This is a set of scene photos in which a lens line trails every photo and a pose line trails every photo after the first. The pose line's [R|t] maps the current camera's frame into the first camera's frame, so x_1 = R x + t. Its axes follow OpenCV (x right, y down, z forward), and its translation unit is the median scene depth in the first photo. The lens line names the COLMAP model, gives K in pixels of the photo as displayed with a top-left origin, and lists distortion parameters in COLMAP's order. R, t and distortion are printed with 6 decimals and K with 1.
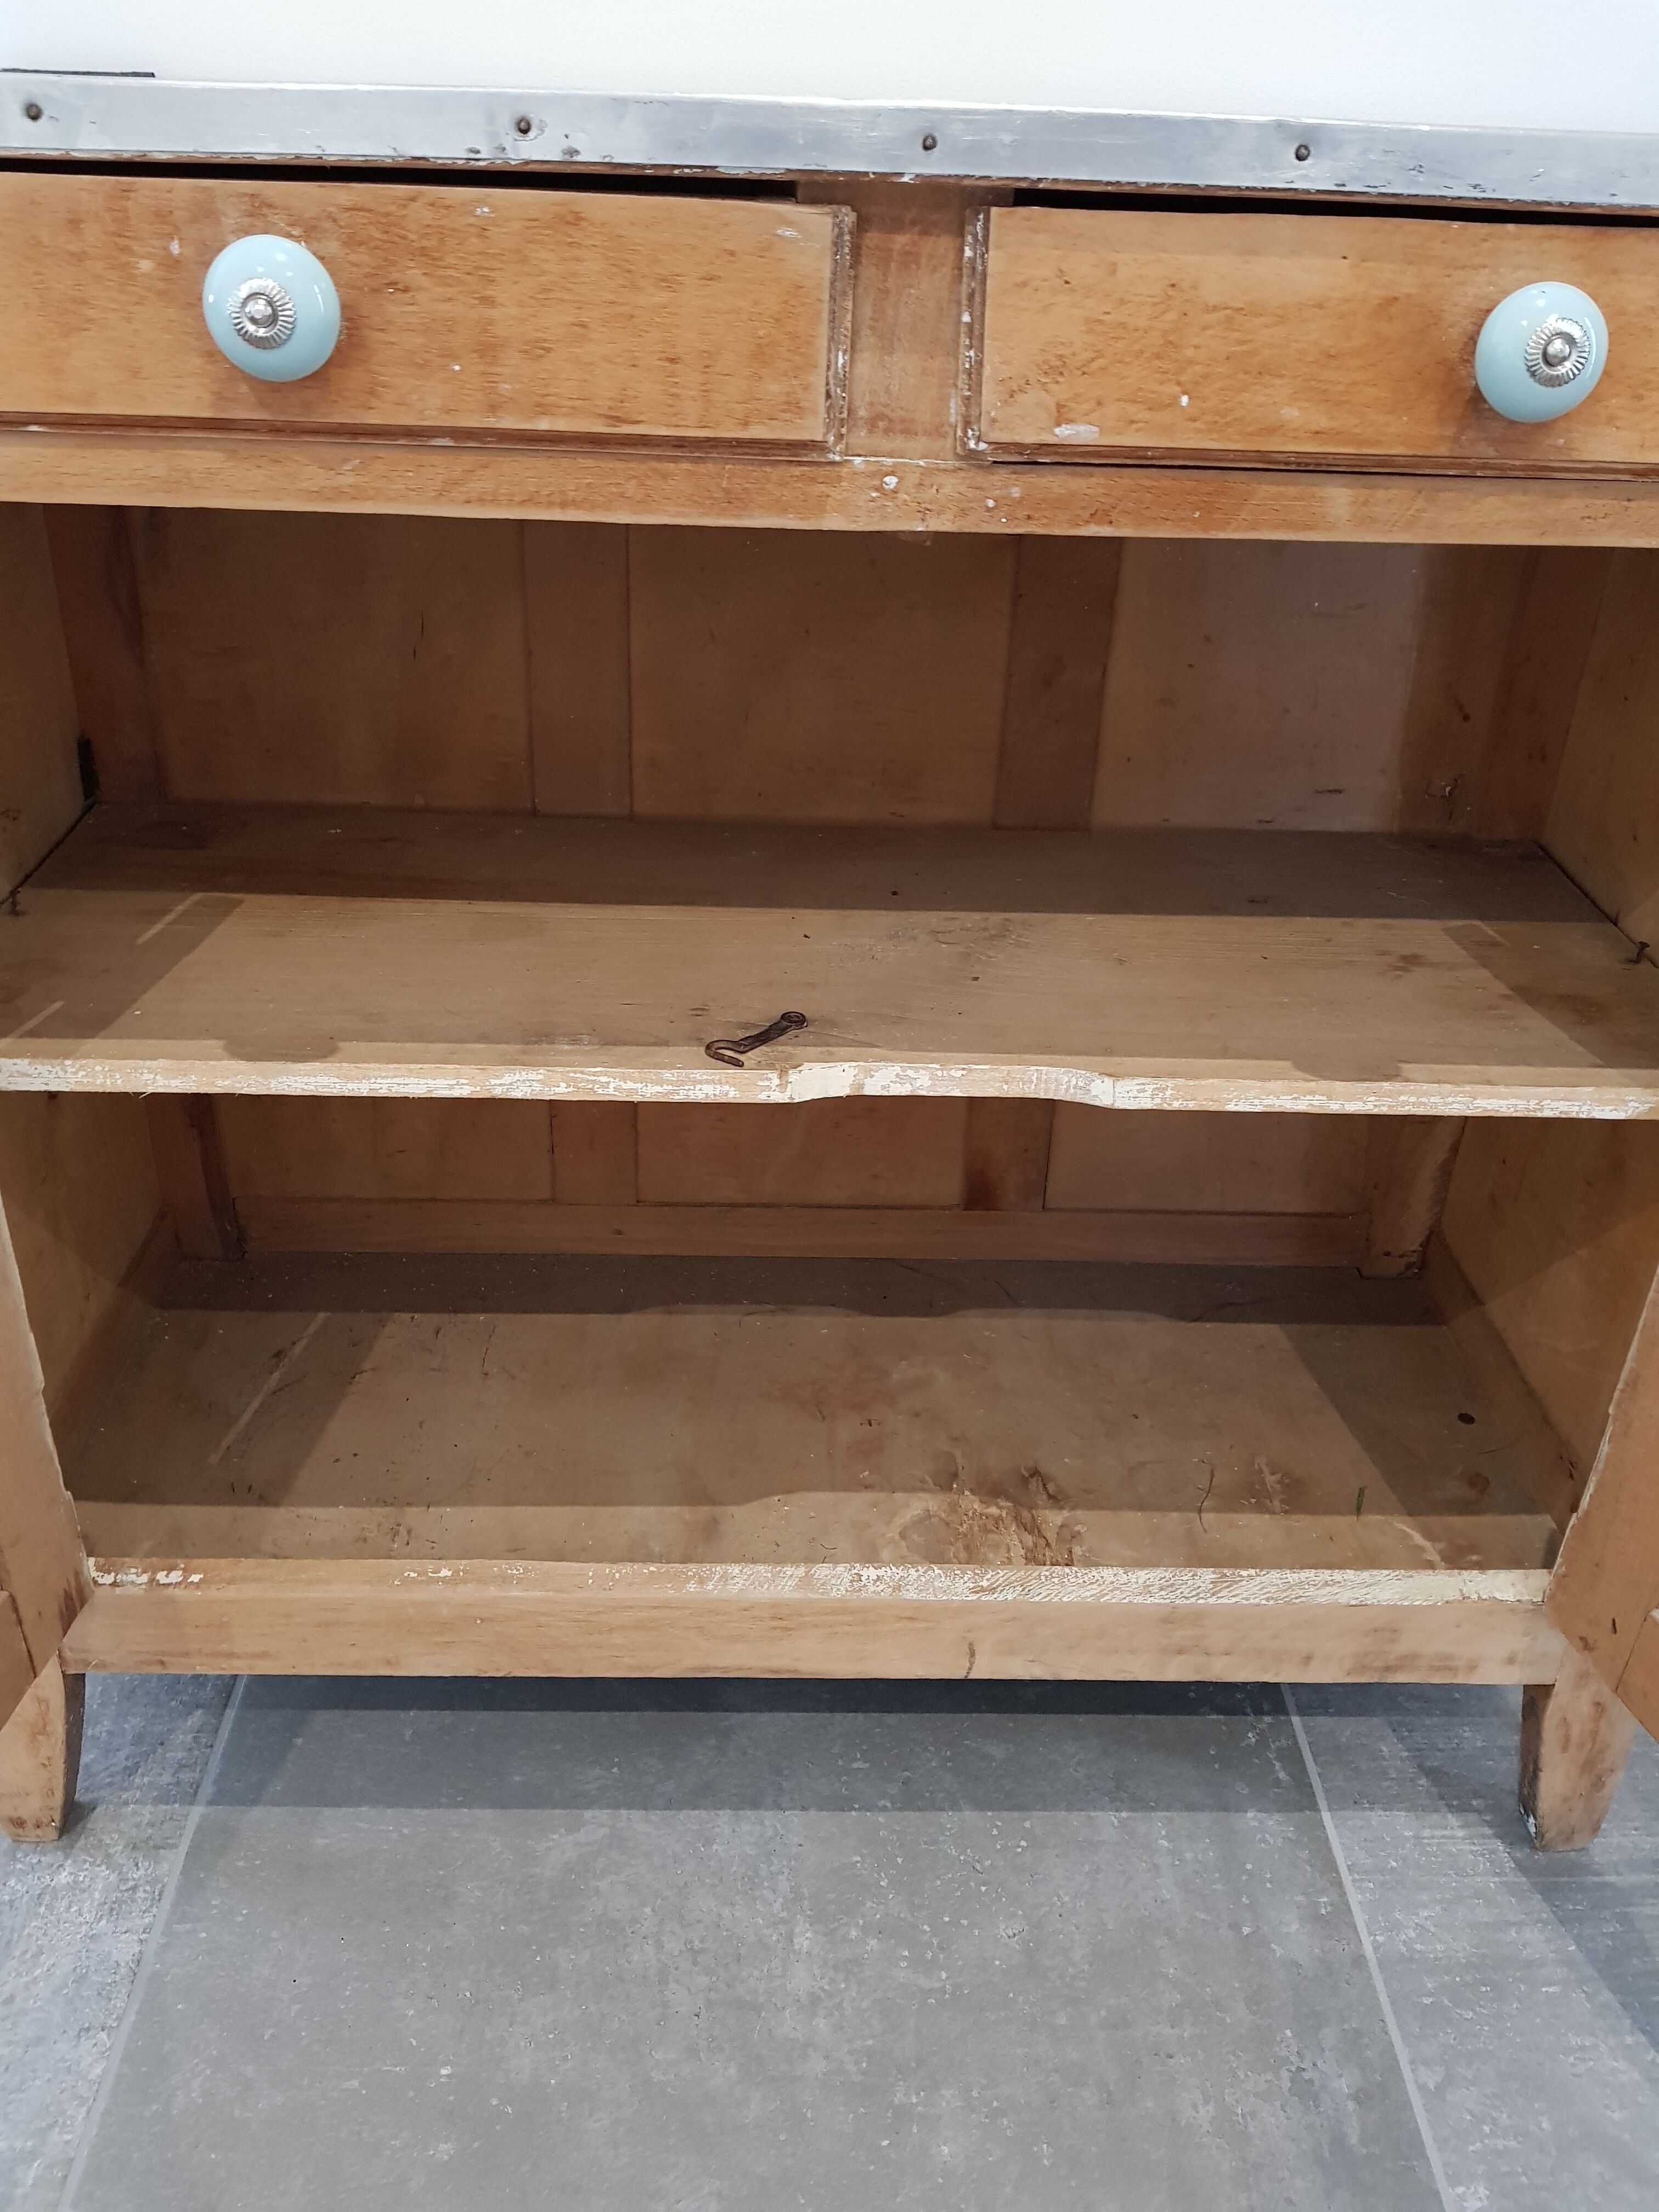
lens RADIAL K [[1762.5, 0, 816.1], [0, 1762.5, 1120.5], [0, 0, 1]] dist [0.019746, -0.038276]
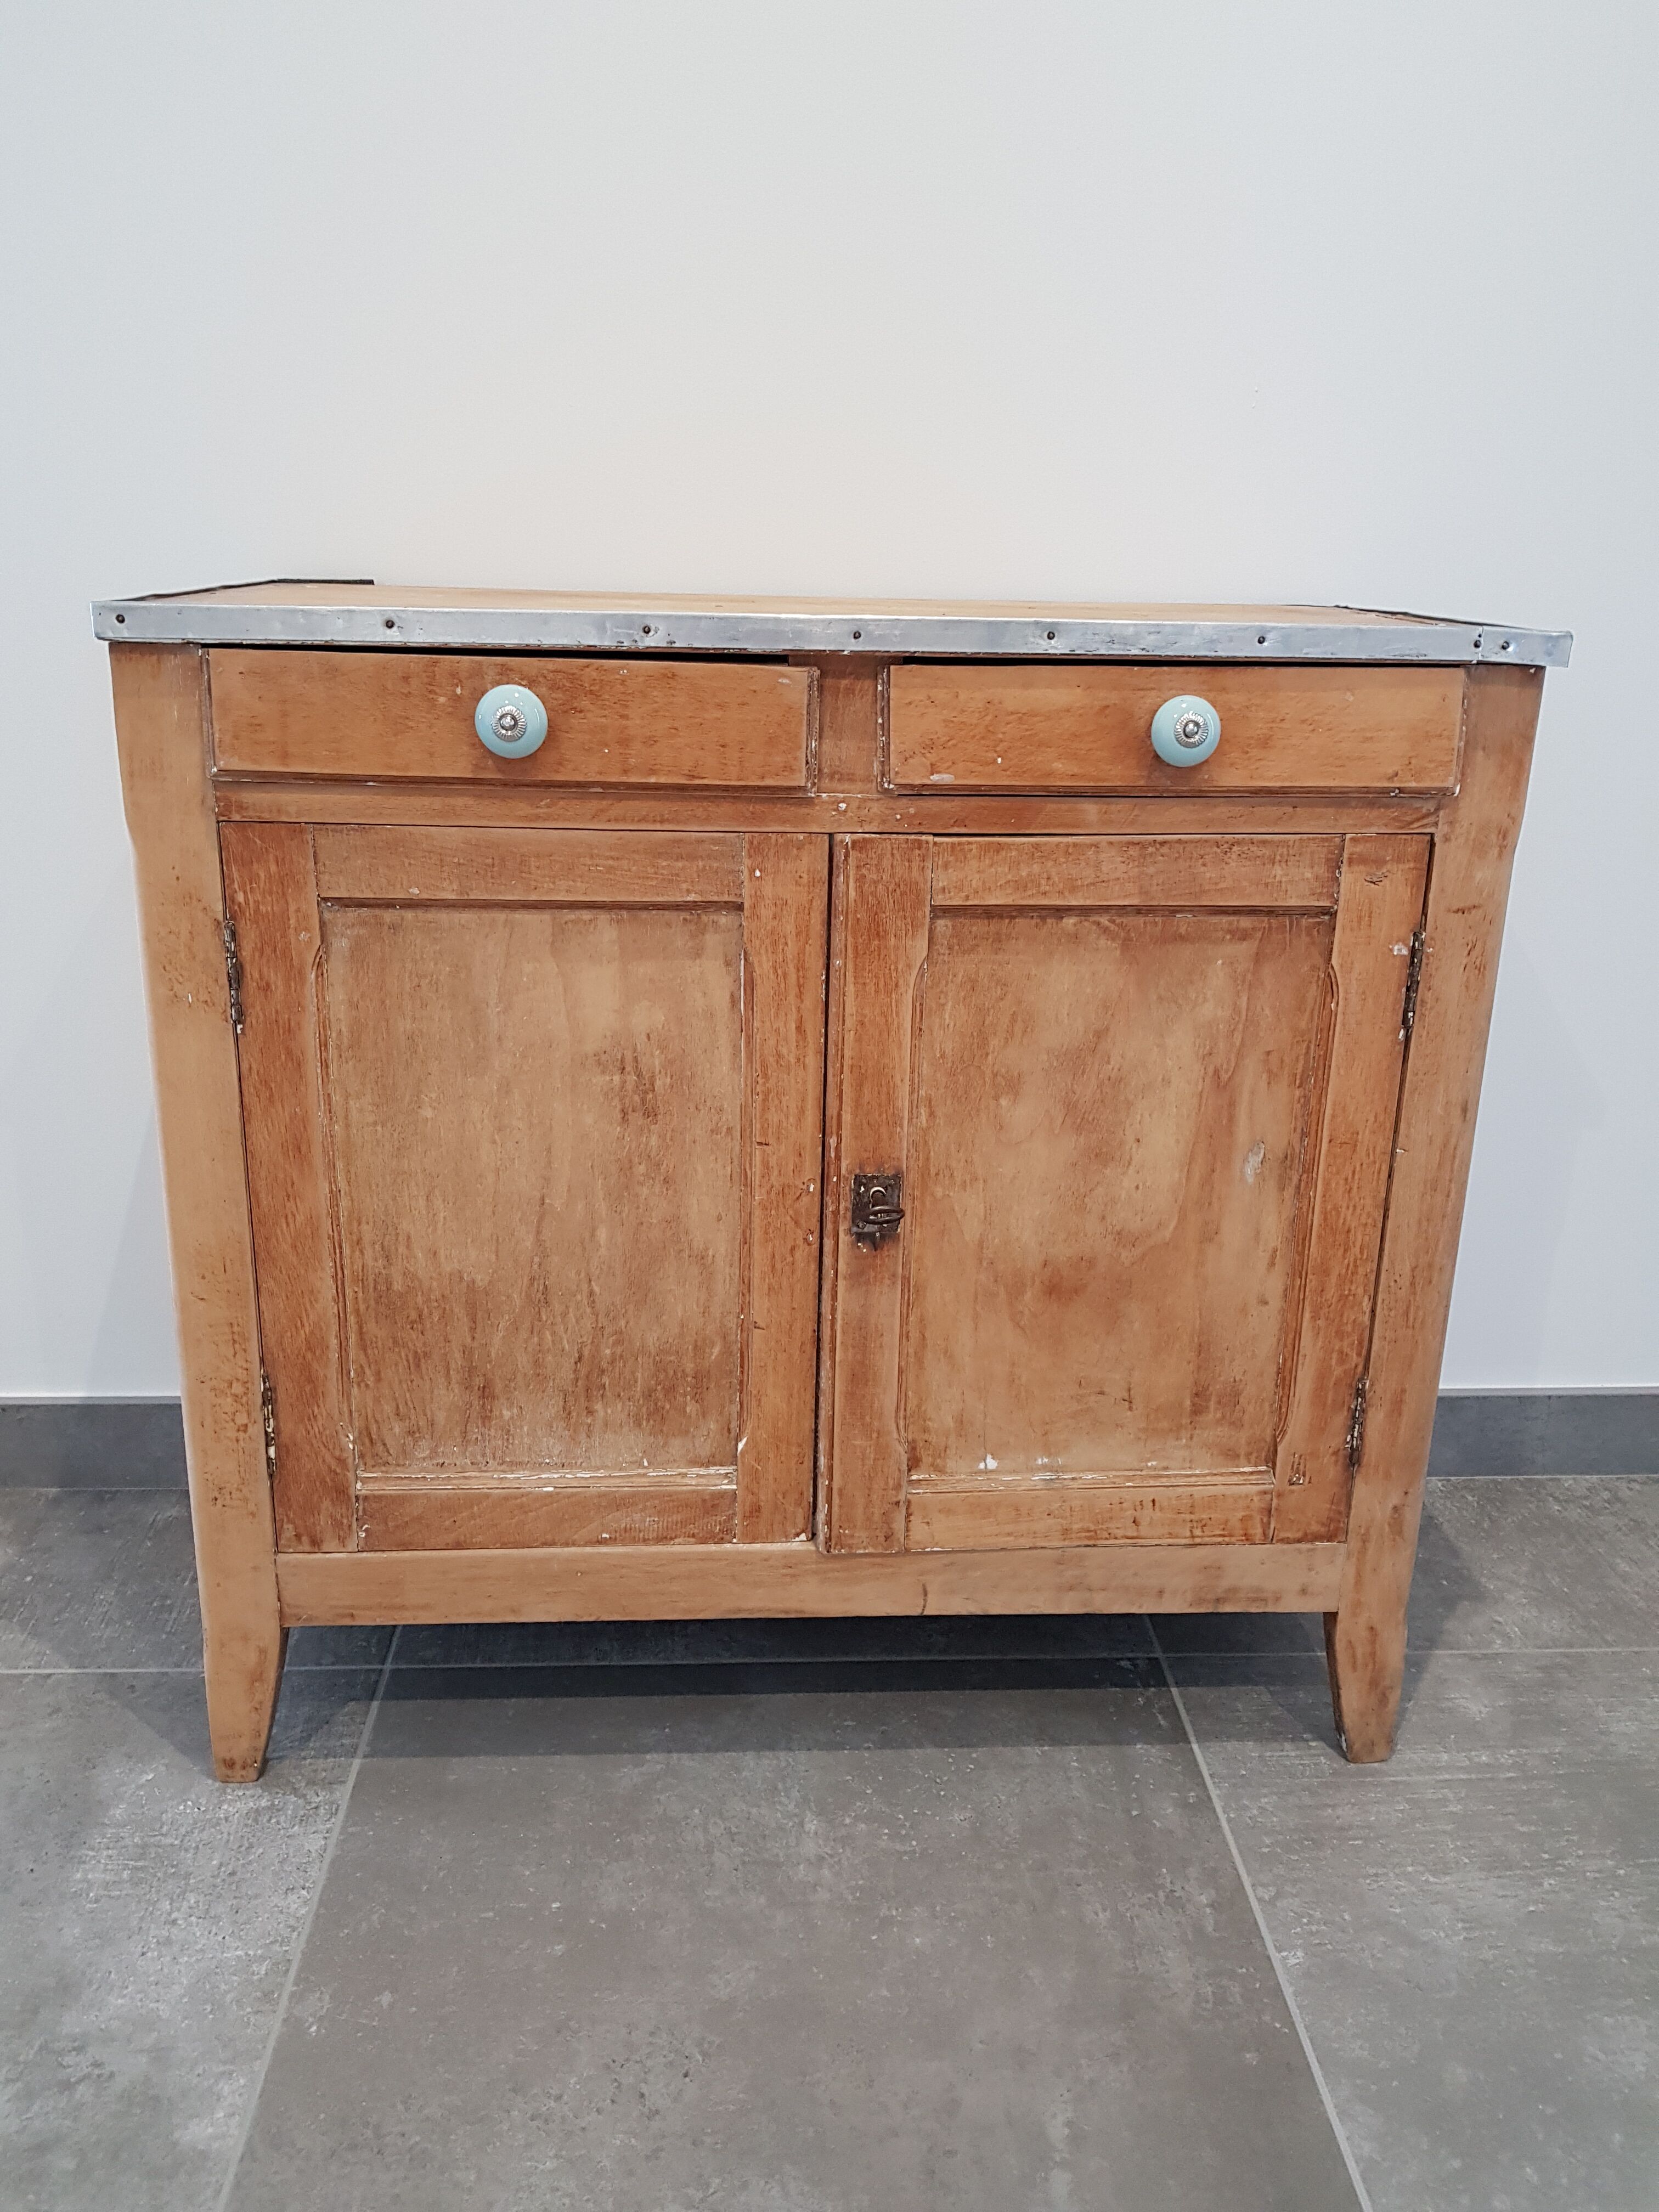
lens RADIAL K [[1747.2, 0, 829.5], [0, 1747.2, 1106.0], [0, 0, 1]] dist [0.076083, -0.127469]
pose [[0.999414, -0.022463, 0.025810, -0.016116], [0.027417, 0.977031, -0.211327, 0.215122], [-0.020471, 0.211911, 0.977075, -0.465804]]
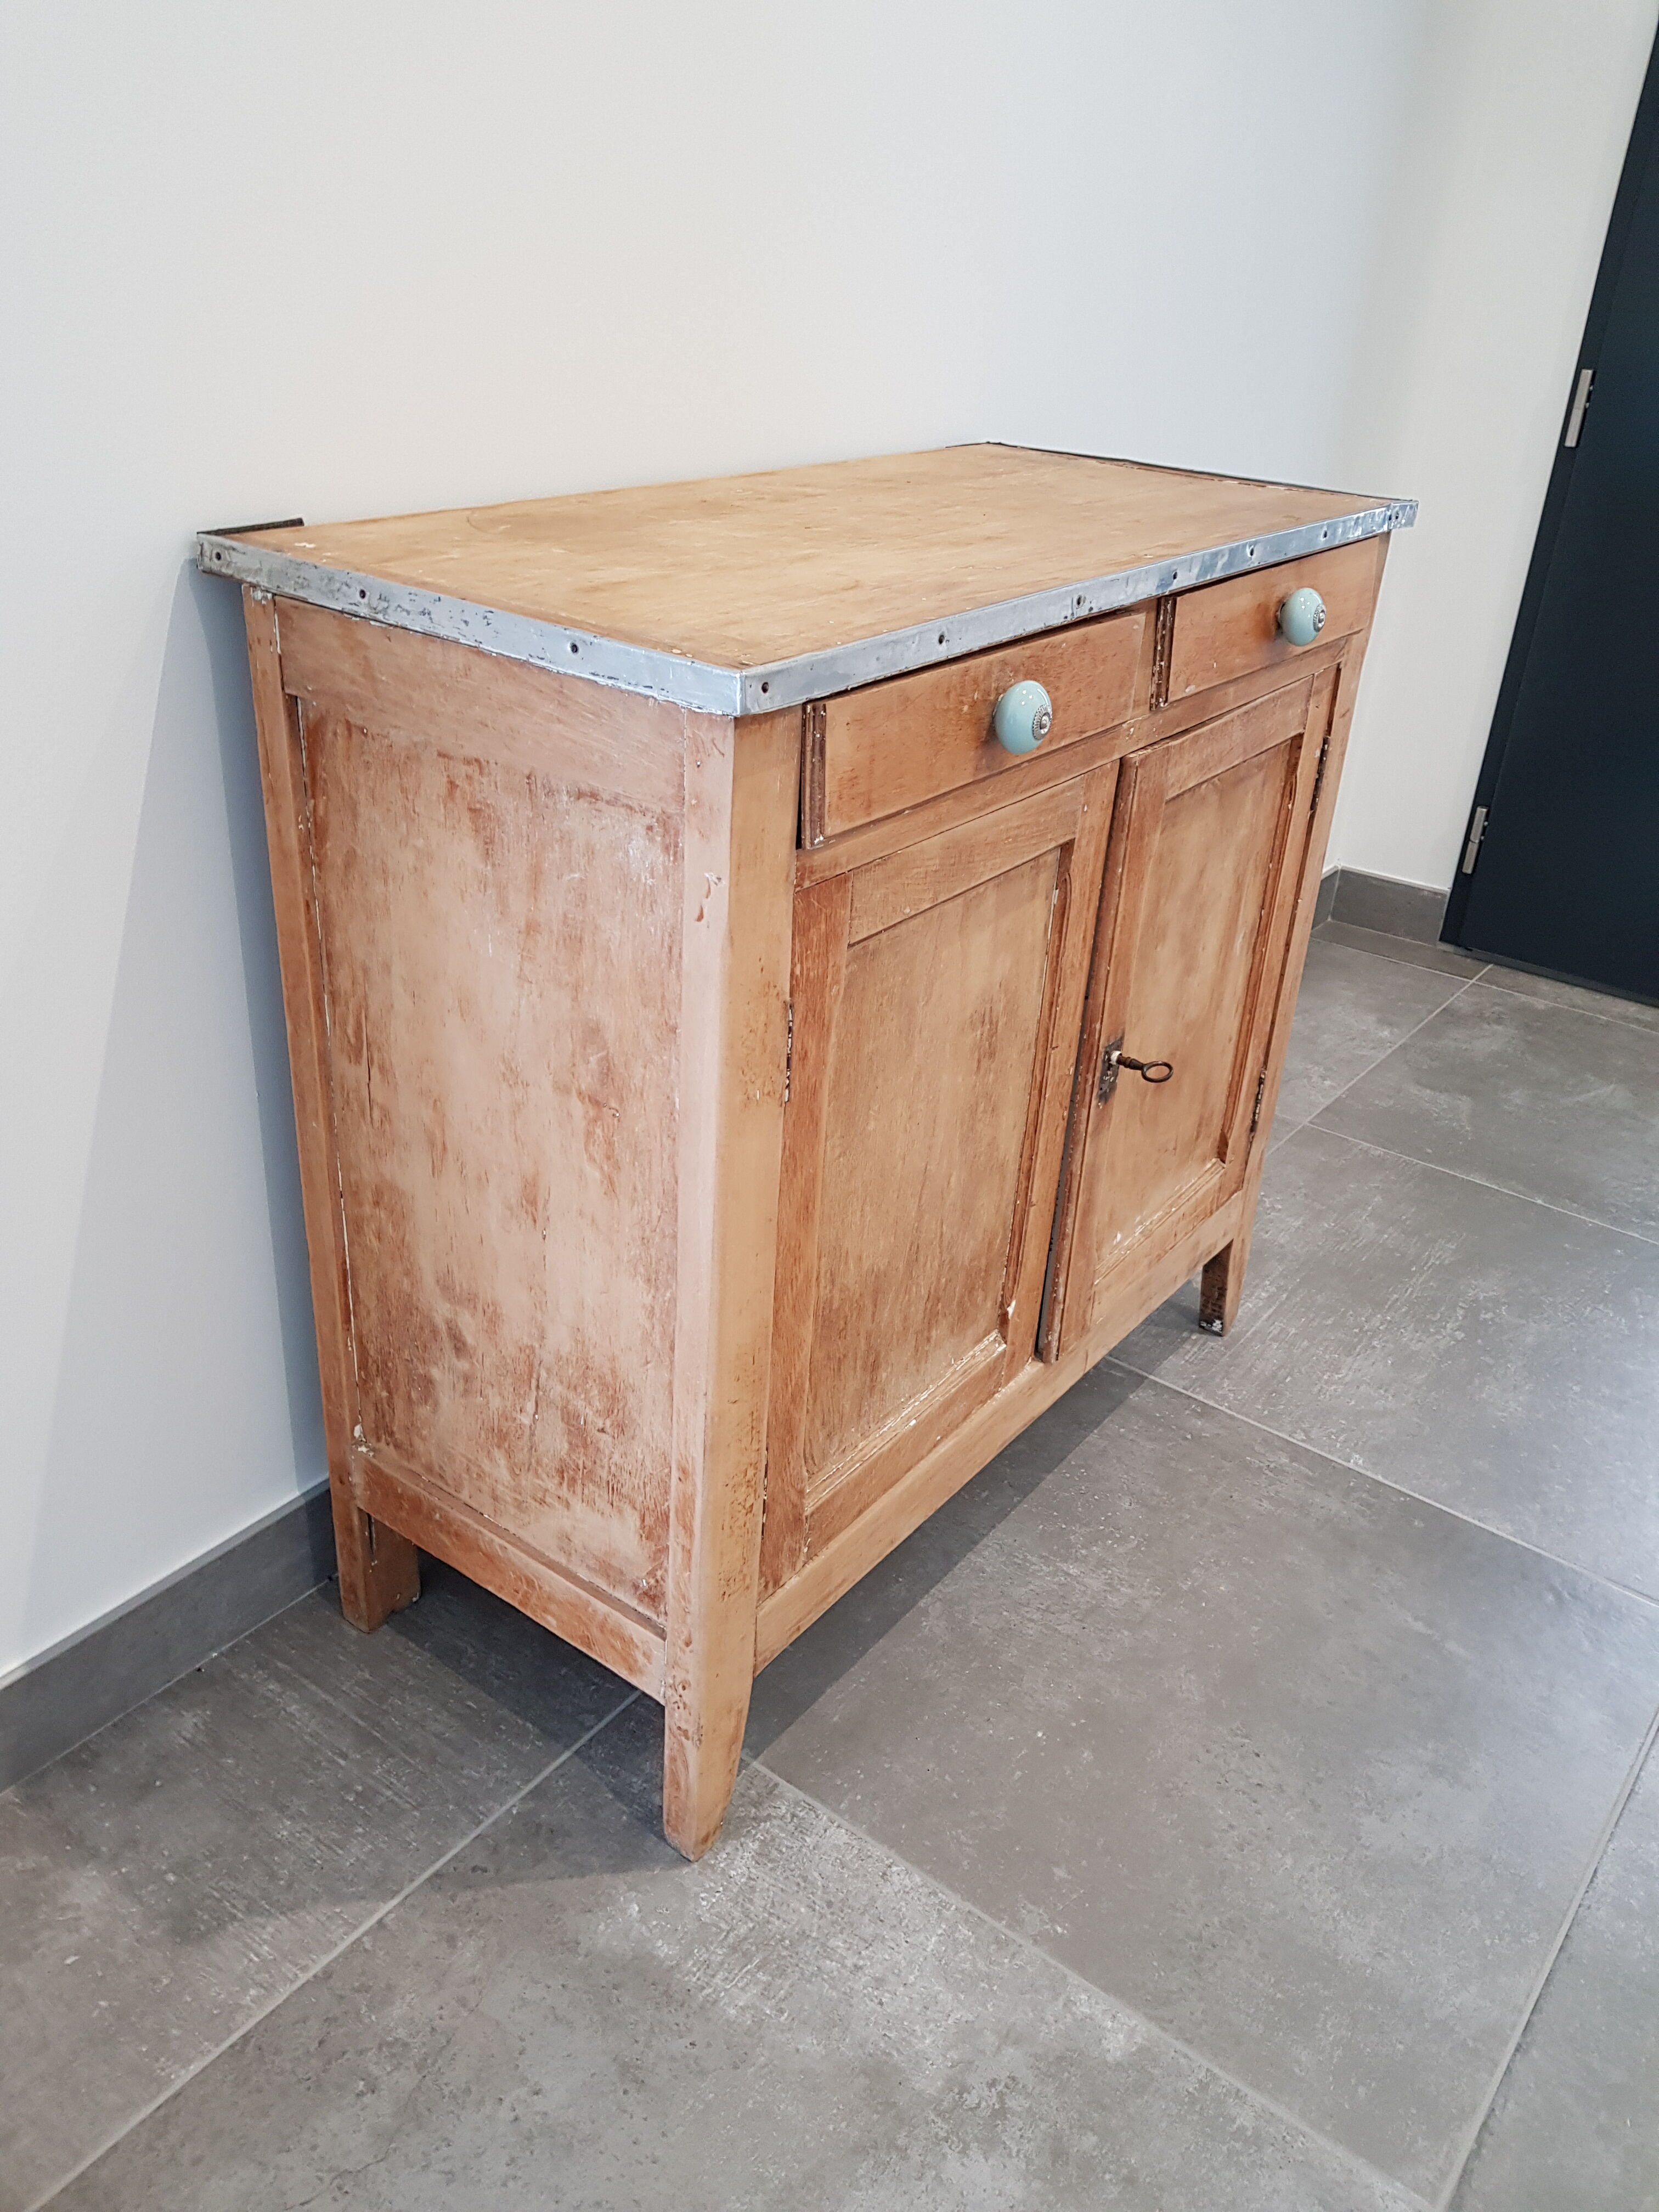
lens RADIAL K [[1732.5, 0, 844.4], [0, 1732.5, 1138.9], [0, 0, 1]] dist [0.106731, -0.195260]
pose [[0.613346, -0.377056, 0.694000, -1.152581], [0.367903, 0.913931, 0.171400, -0.271002], [-0.698895, 0.150197, 0.699276, -0.053418]]
